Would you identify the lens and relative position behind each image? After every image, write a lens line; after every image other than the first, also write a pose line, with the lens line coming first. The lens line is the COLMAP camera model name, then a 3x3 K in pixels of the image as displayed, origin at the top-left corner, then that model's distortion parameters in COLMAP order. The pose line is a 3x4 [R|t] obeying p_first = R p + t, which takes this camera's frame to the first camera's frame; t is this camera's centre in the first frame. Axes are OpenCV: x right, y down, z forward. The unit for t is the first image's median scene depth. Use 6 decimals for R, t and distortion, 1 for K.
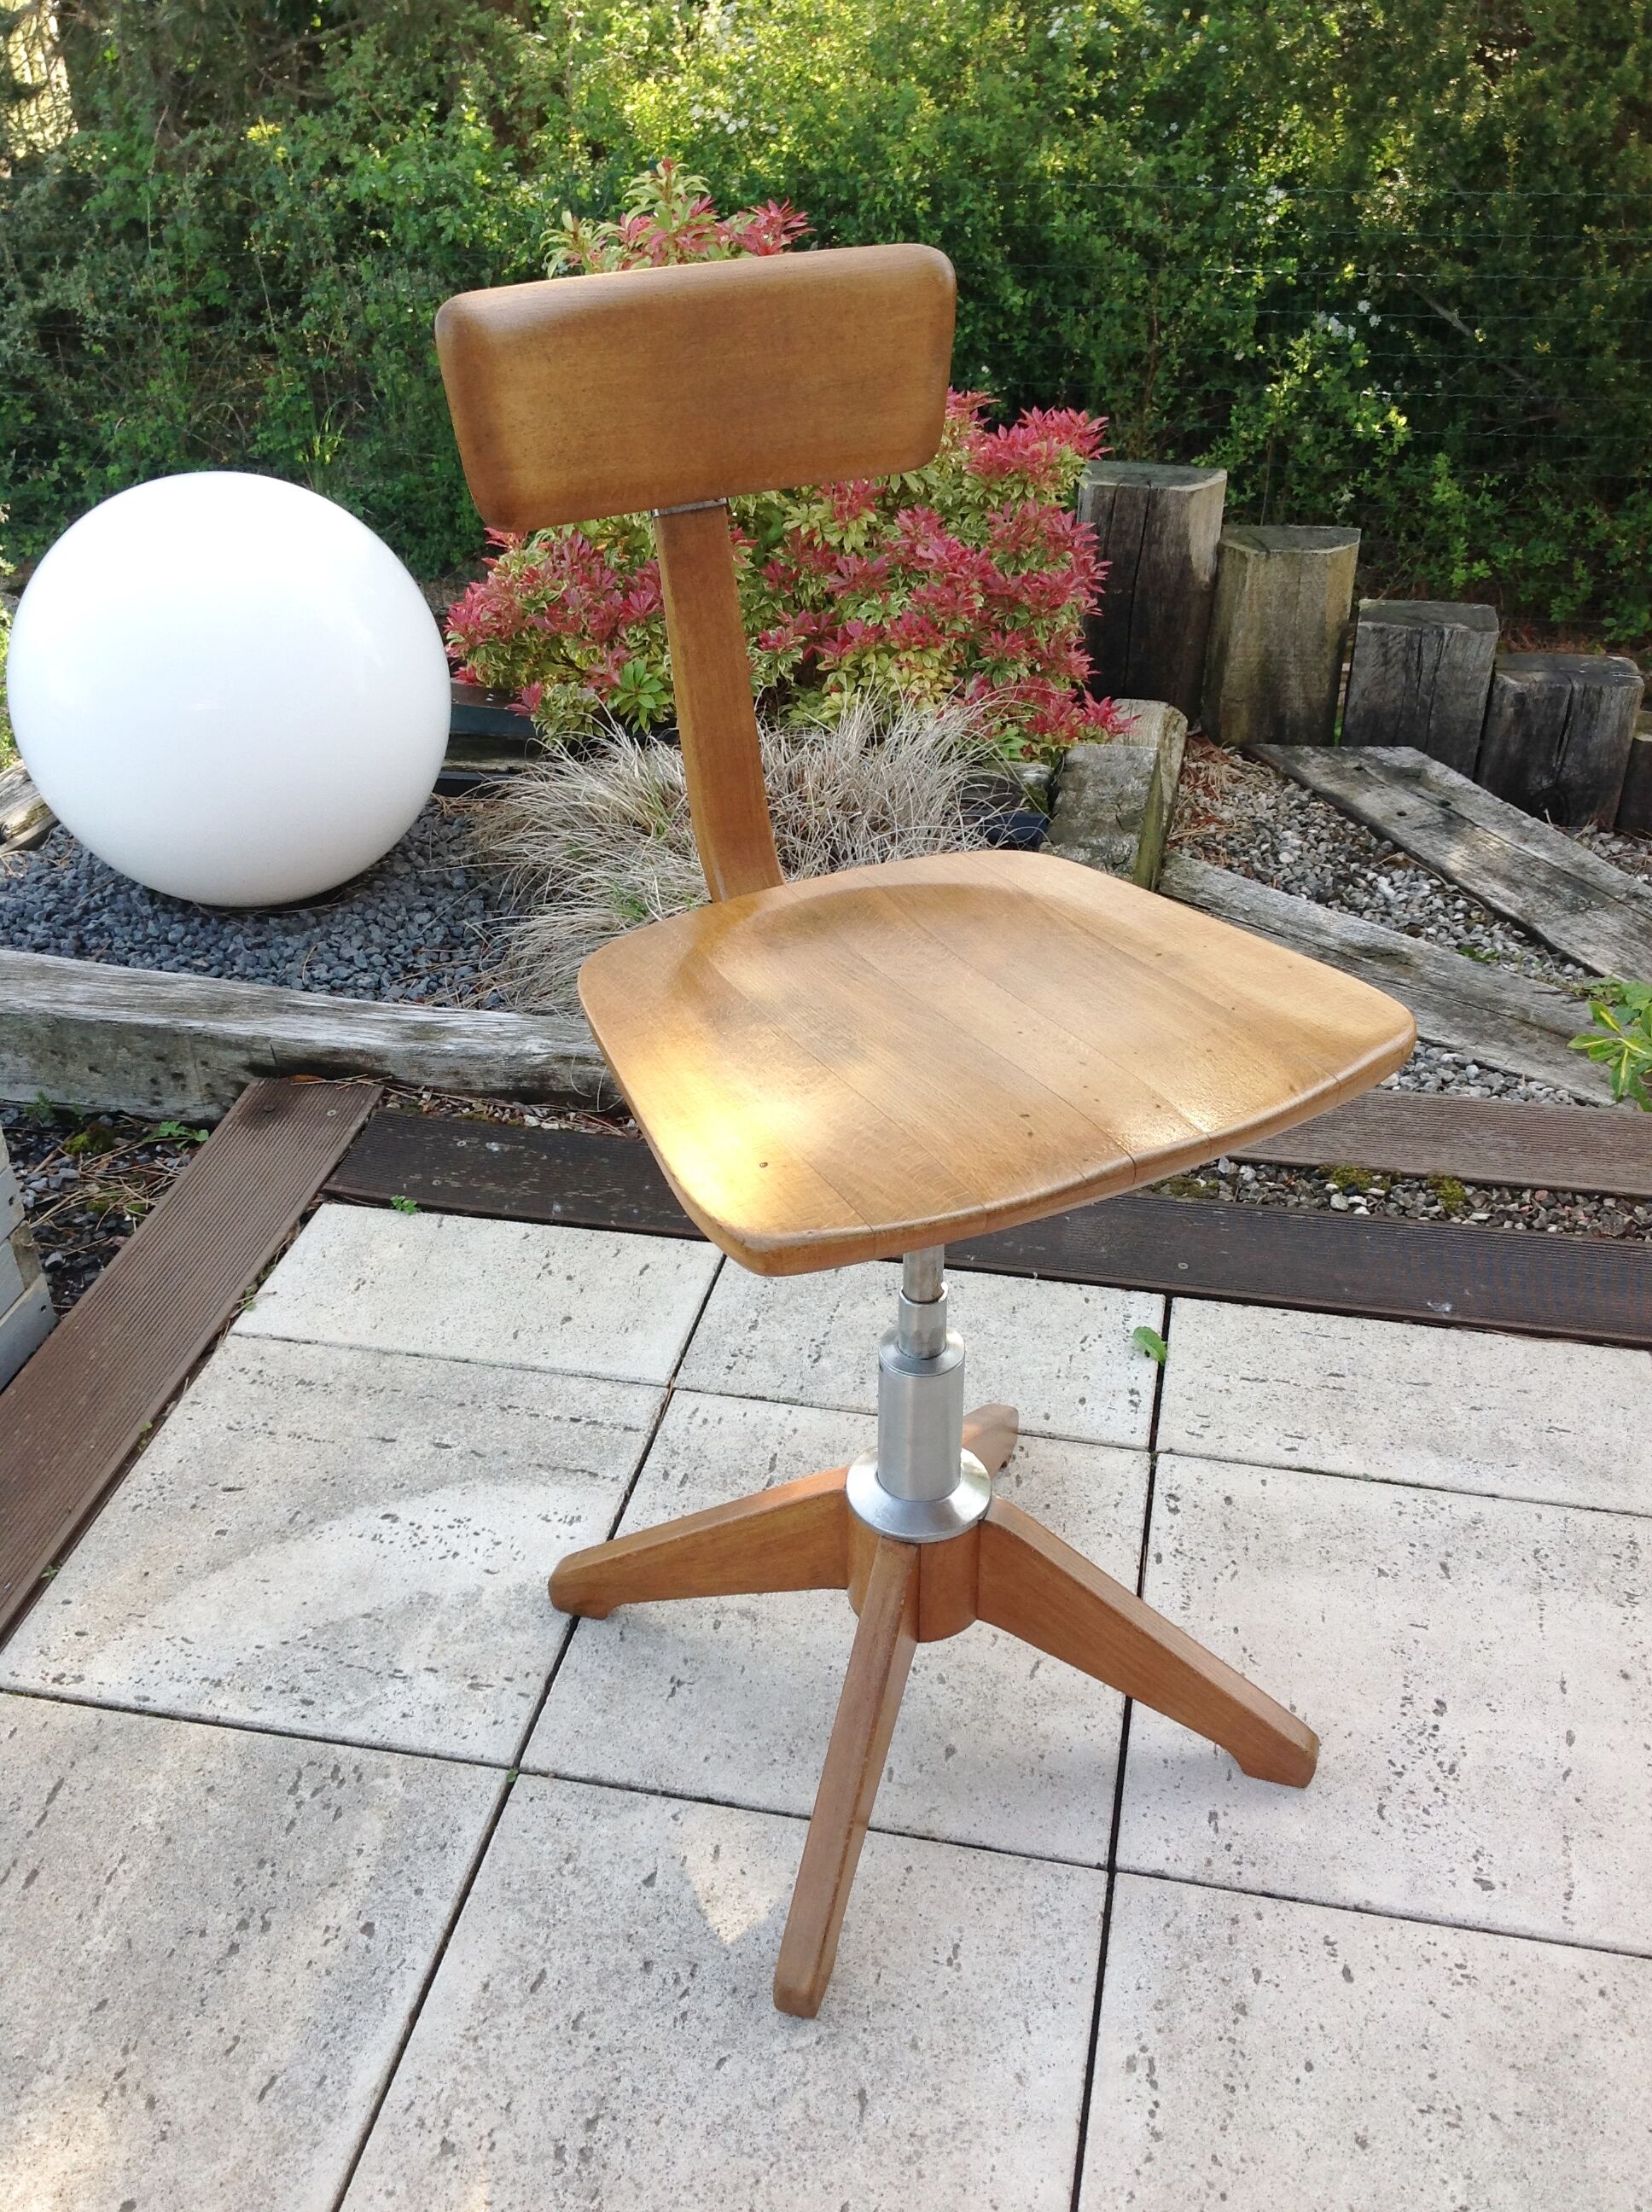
lens RADIAL K [[2101.5, 0, 823.5], [0, 2101.5, 1078.4], [0, 0, 1]] dist [0.146192, -0.338908]
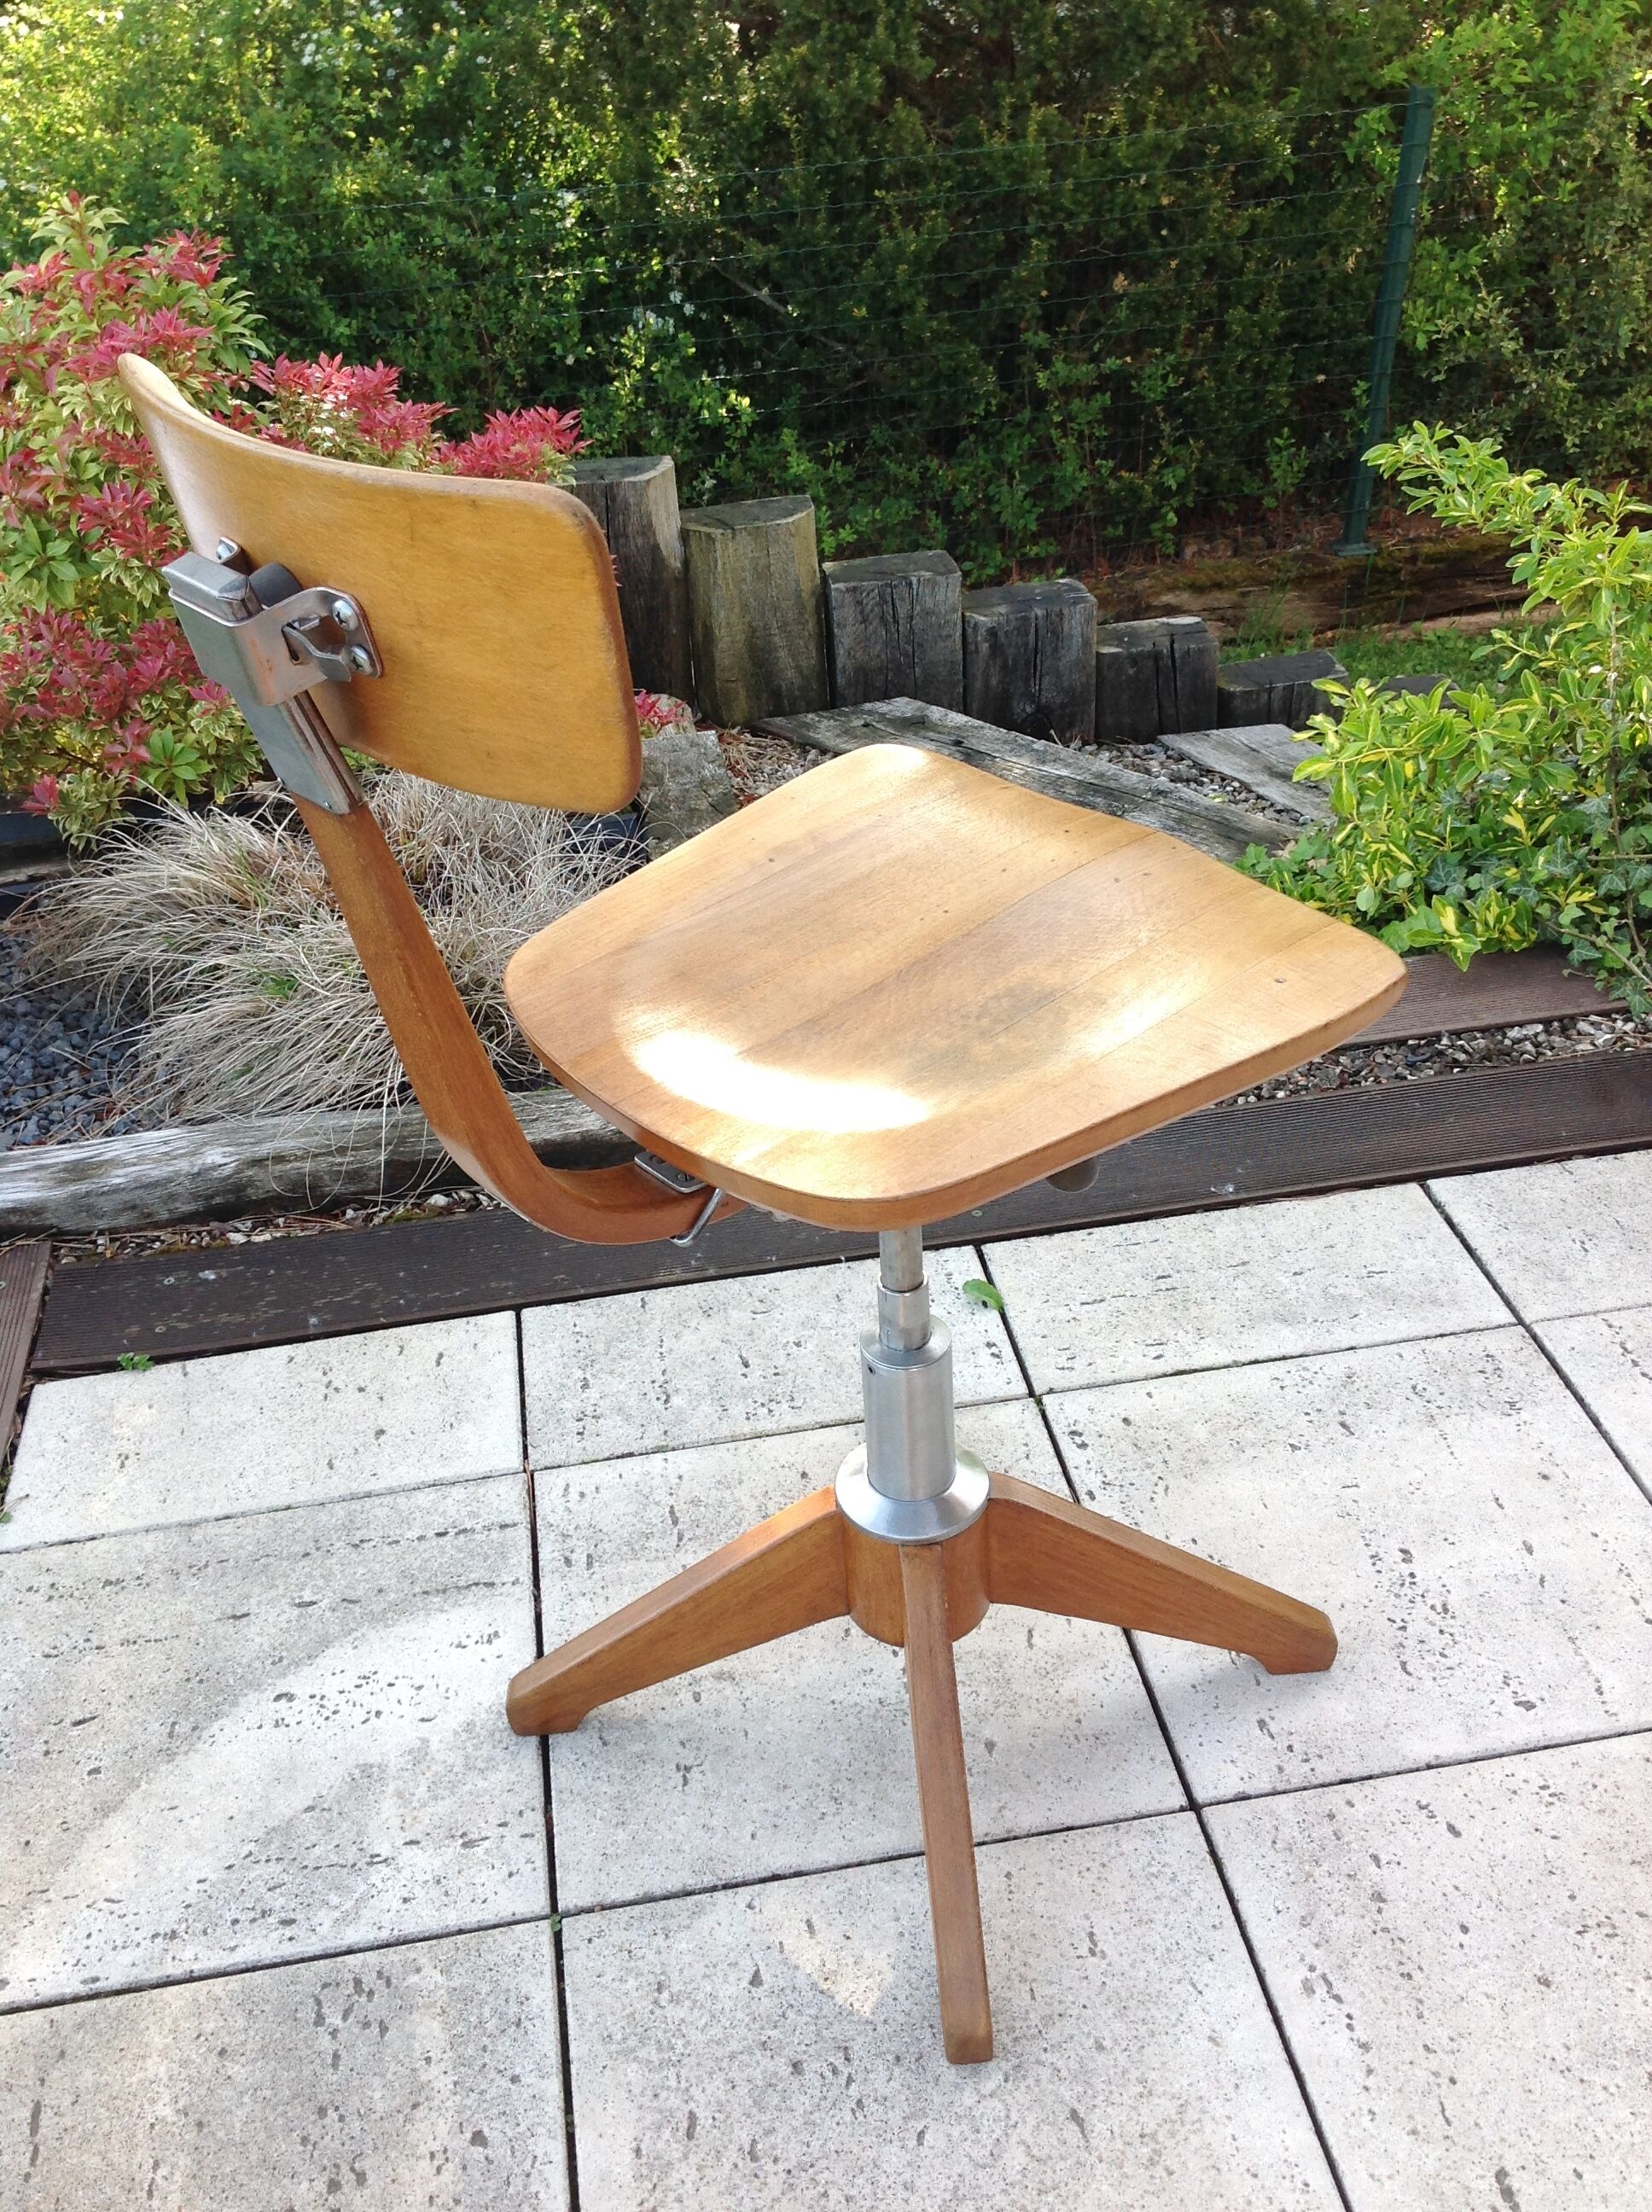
lens RADIAL K [[2101.5, 0, 823.5], [0, 2101.5, 1078.4], [0, 0, 1]] dist [0.146192, -0.338908]
pose [[0.934314, -0.222122, 0.278781, -0.141589], [0.225779, 0.973986, 0.019351, -0.007103], [-0.275827, 0.044863, 0.960160, 0.061037]]
